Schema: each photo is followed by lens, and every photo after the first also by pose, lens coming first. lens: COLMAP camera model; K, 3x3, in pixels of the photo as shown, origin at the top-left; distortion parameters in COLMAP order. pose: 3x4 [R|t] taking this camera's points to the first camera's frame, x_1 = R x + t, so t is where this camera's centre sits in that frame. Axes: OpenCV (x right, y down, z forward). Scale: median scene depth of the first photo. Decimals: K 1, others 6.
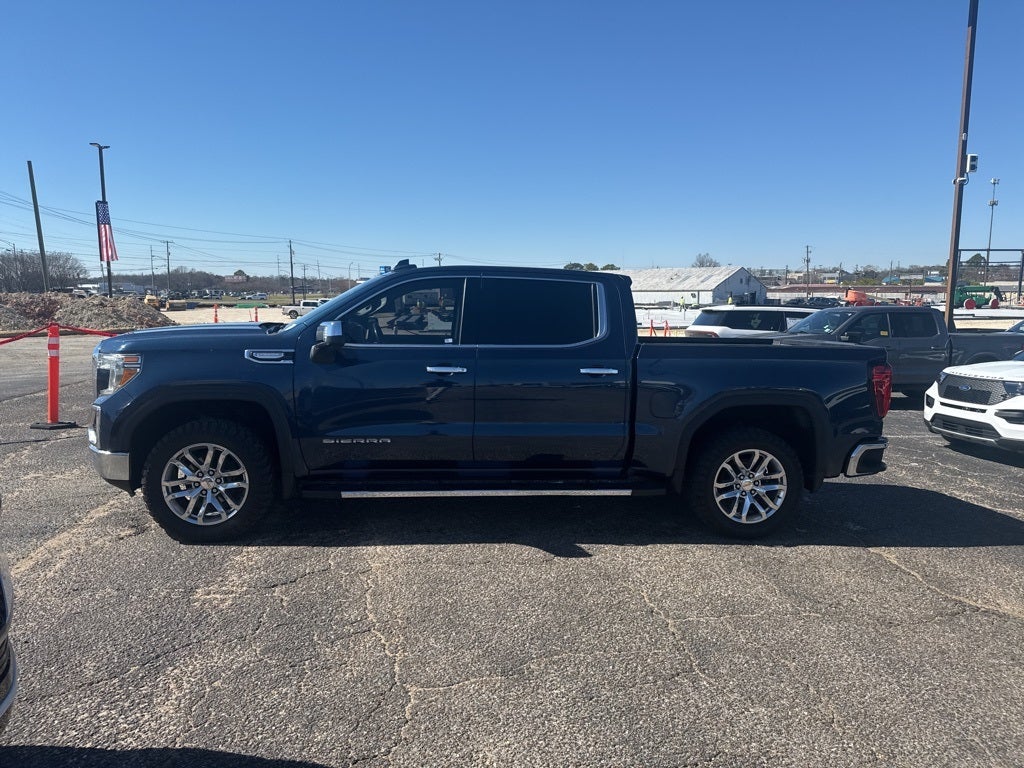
lens RADIAL K [[719.2, 0, 512.0], [0, 719.2, 379.2], [0, 0, 1]] dist [0.039538, -0.058031]
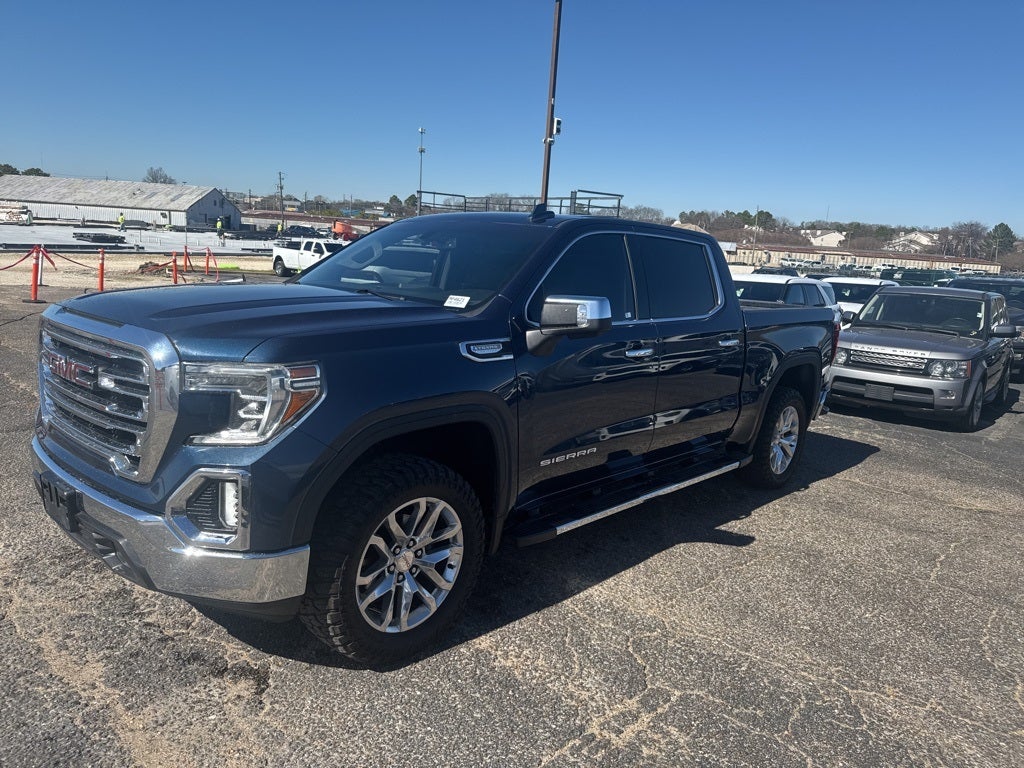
lens RADIAL K [[719.2, 0, 516.2], [0, 719.2, 380.0], [0, 0, 1]] dist [0.039538, -0.058031]
pose [[0.754682, -0.085709, 0.650468, -0.205416], [0.018683, 0.993836, 0.109277, -0.020735], [-0.655824, -0.070316, 0.751631, 0.137700]]
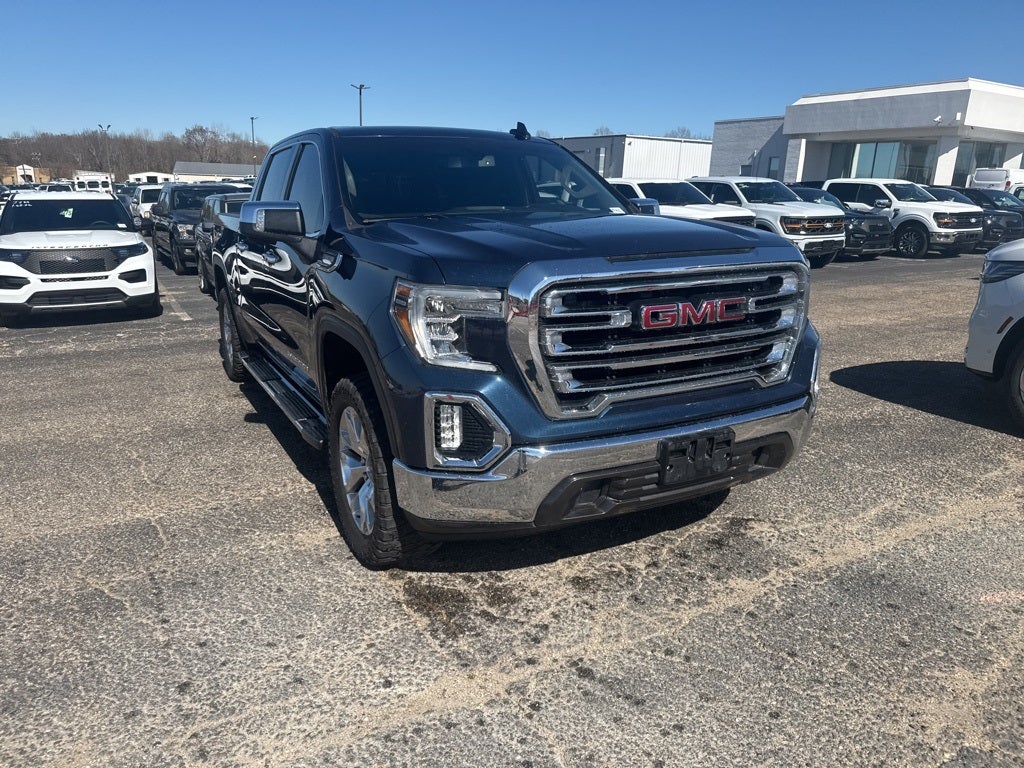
lens RADIAL K [[719.2, 0, 507.7], [0, 719.2, 394.2], [0, 0, 1]] dist [0.039538, -0.058031]
pose [[-0.359901, -0.265497, 0.894417, -0.297628], [0.084035, 0.945536, 0.314485, -0.041249], [-0.929198, 0.188346, -0.317989, 0.410468]]
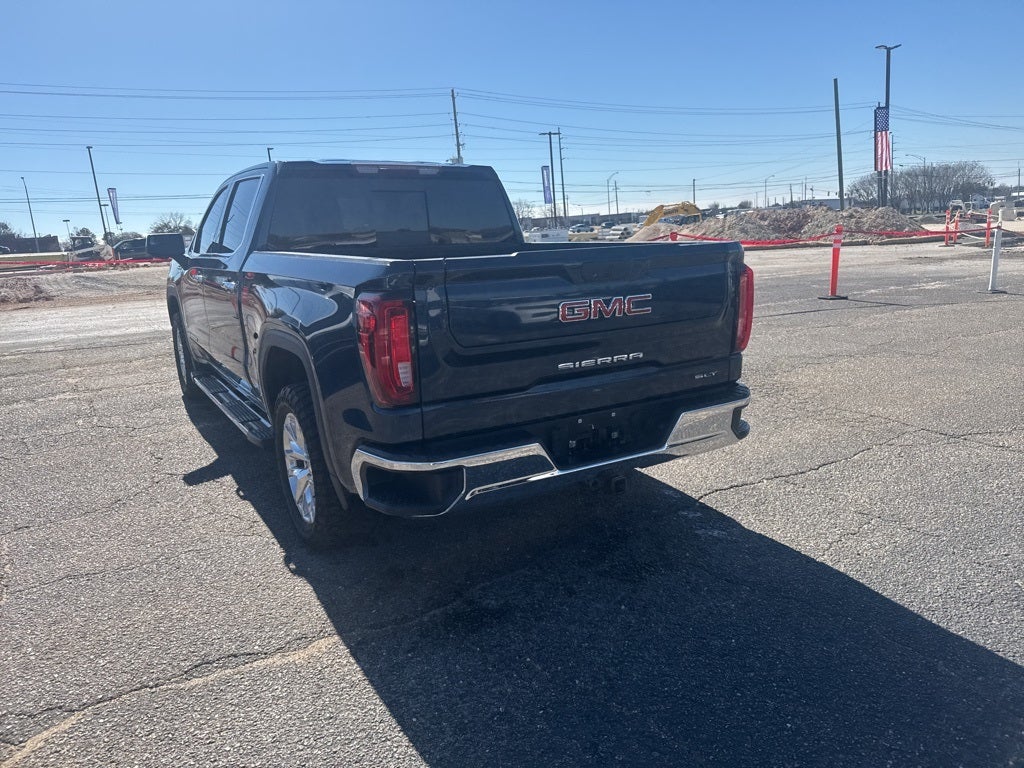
lens RADIAL K [[719.2, 0, 508.4], [0, 719.2, 378.5], [0, 0, 1]] dist [0.039538, -0.058031]
pose [[0.412655, 0.150110, -0.898434, 0.304607], [-0.043050, 0.988440, 0.145375, -0.012160], [0.909870, -0.021312, 0.414347, 0.273605]]
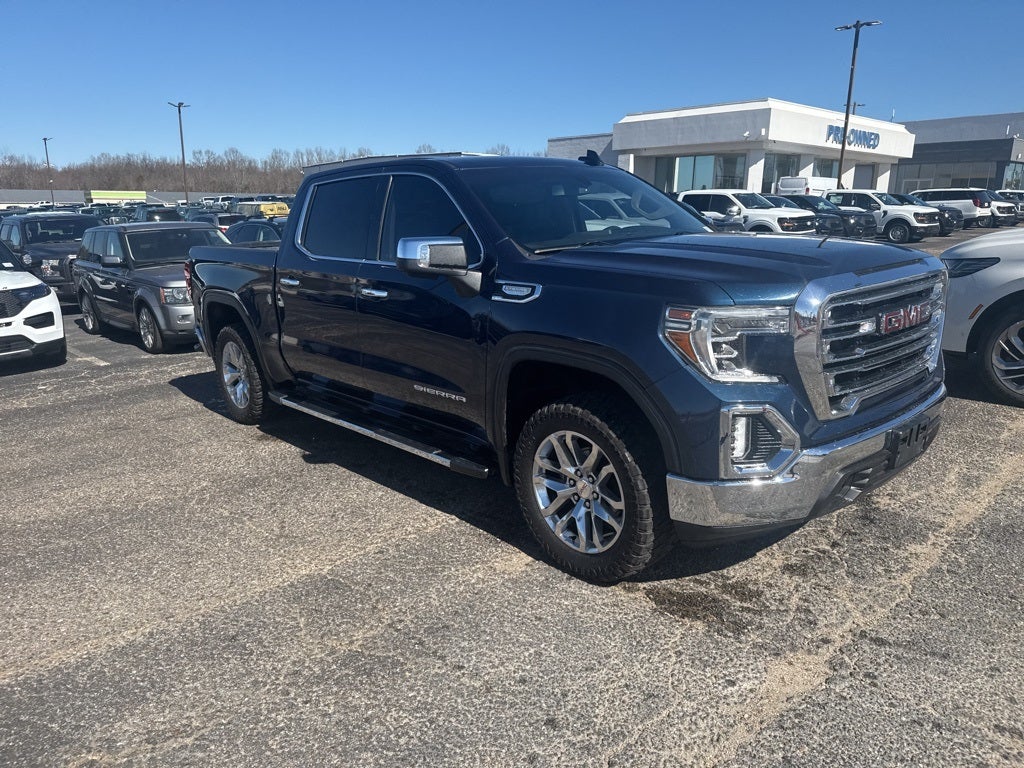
lens RADIAL K [[719.2, 0, 521.7], [0, 719.2, 389.8], [0, 0, 1]] dist [0.039538, -0.058031]
pose [[-0.580826, -0.199962, 0.789086, -0.260968], [0.098443, 0.944991, 0.311931, -0.053323], [-0.808054, 0.258857, -0.529190, 0.492655]]
